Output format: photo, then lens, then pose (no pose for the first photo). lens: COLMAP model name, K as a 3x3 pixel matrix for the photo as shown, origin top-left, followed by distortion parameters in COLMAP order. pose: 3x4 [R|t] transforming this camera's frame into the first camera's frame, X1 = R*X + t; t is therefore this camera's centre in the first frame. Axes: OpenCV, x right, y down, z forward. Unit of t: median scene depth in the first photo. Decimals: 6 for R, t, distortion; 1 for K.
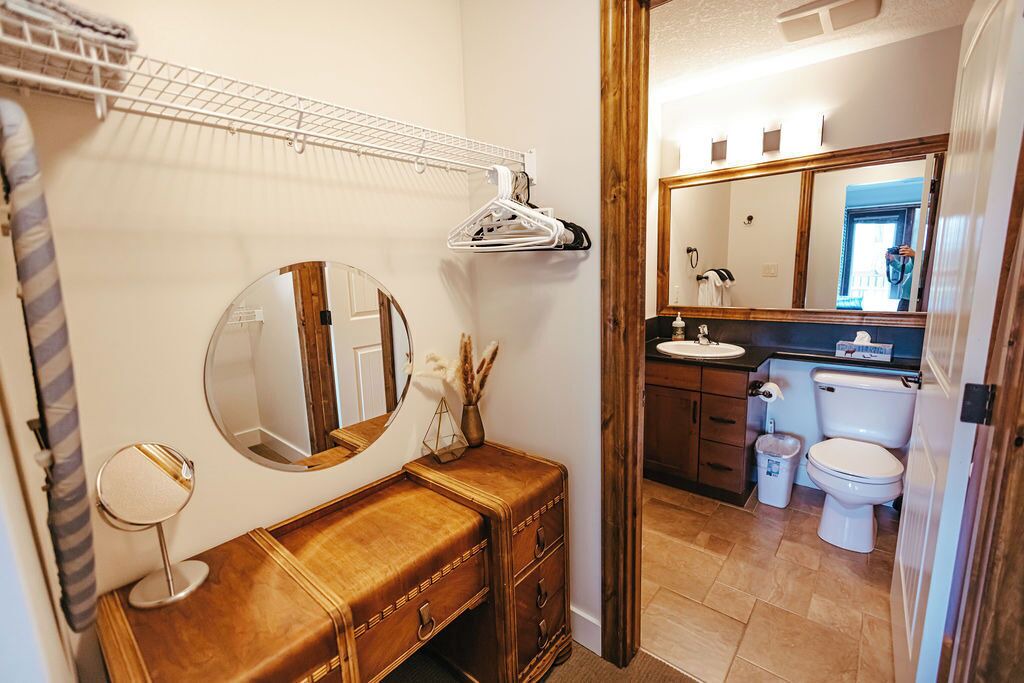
lens RADIAL K [[449.8, 0, 512.0], [0, 449.8, 341.5], [0, 0, 1]] dist [-0.002165, -0.000378]
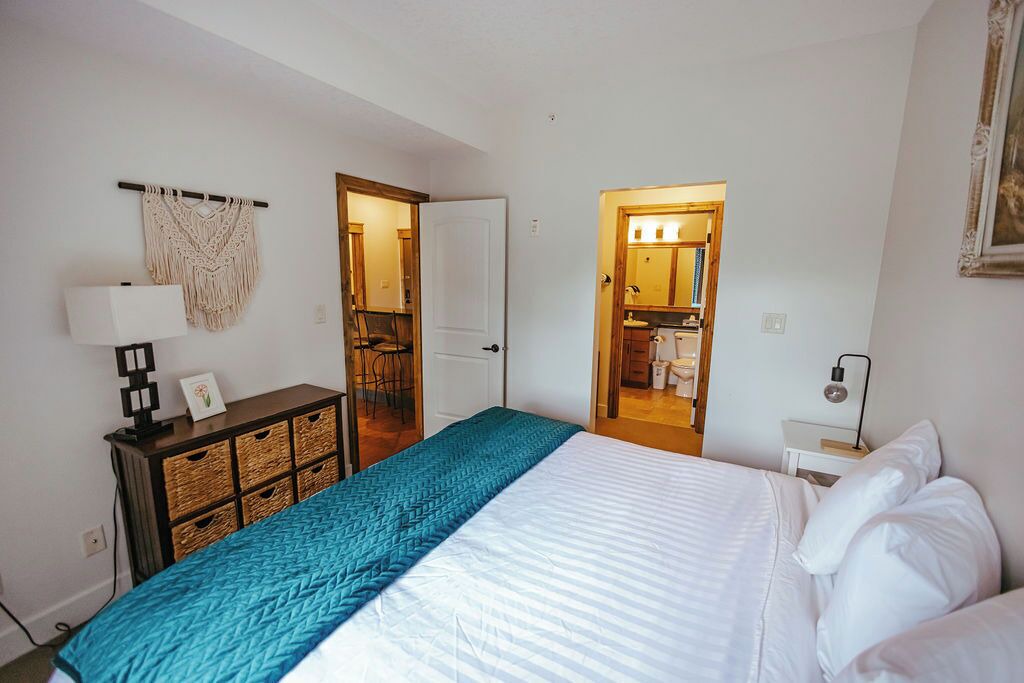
lens RADIAL K [[449.8, 0, 512.0], [0, 449.8, 341.5], [0, 0, 1]] dist [-0.002165, -0.000378]
pose [[0.976613, 0.013852, 0.214556, -0.675704], [-0.012629, 0.999895, -0.007071, 0.142476], [-0.214632, 0.004196, 0.976686, -1.133252]]
